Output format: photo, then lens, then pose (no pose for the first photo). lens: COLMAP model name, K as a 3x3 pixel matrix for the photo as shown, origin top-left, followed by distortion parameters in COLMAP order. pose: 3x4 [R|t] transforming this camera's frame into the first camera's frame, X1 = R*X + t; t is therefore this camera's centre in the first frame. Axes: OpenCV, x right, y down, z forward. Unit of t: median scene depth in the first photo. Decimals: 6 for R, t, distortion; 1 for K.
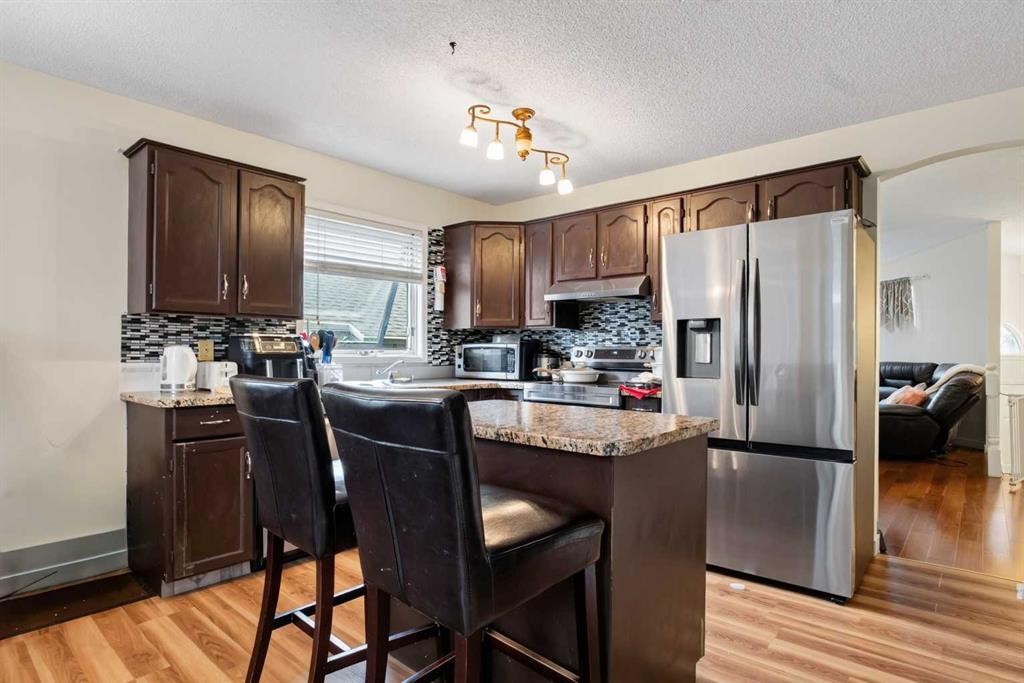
lens RADIAL K [[546.3, 0, 530.0], [0, 546.3, 351.2], [0, 0, 1]] dist [-0.004506, 0.002048]
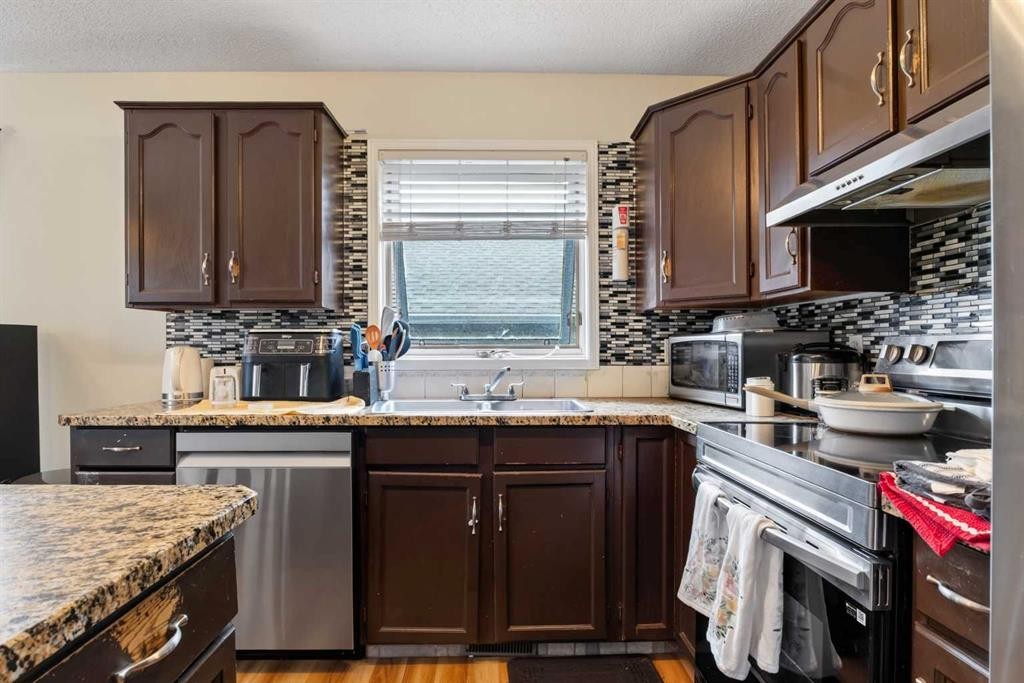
lens RADIAL K [[546.3, 0, 514.3], [0, 546.3, 345.0], [0, 0, 1]] dist [-0.004506, 0.002048]
pose [[0.672777, -0.013133, -0.739728, 0.204680], [0.008932, 0.999914, -0.009628, -0.000543], [0.739791, -0.000130, 0.672837, 0.572693]]
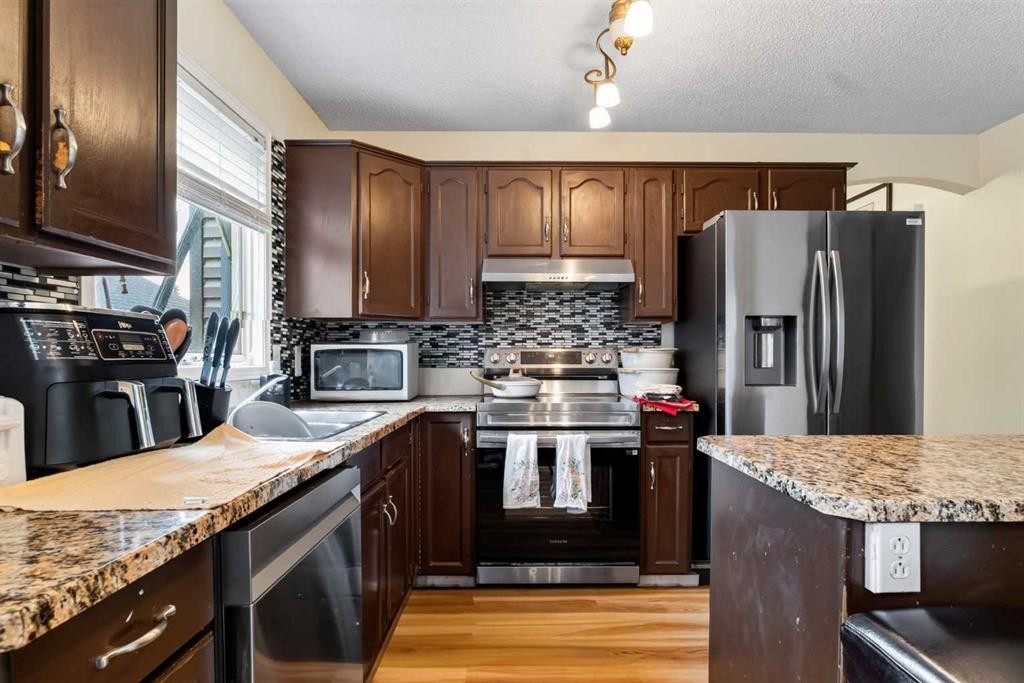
lens RADIAL K [[546.3, 0, 520.9], [0, 546.3, 359.5], [0, 0, 1]] dist [-0.004506, 0.002048]
pose [[0.759063, -0.011067, 0.650923, -0.386201], [0.003225, 0.999907, 0.013239, -0.002613], [-0.651009, -0.007950, 0.759029, 0.442220]]
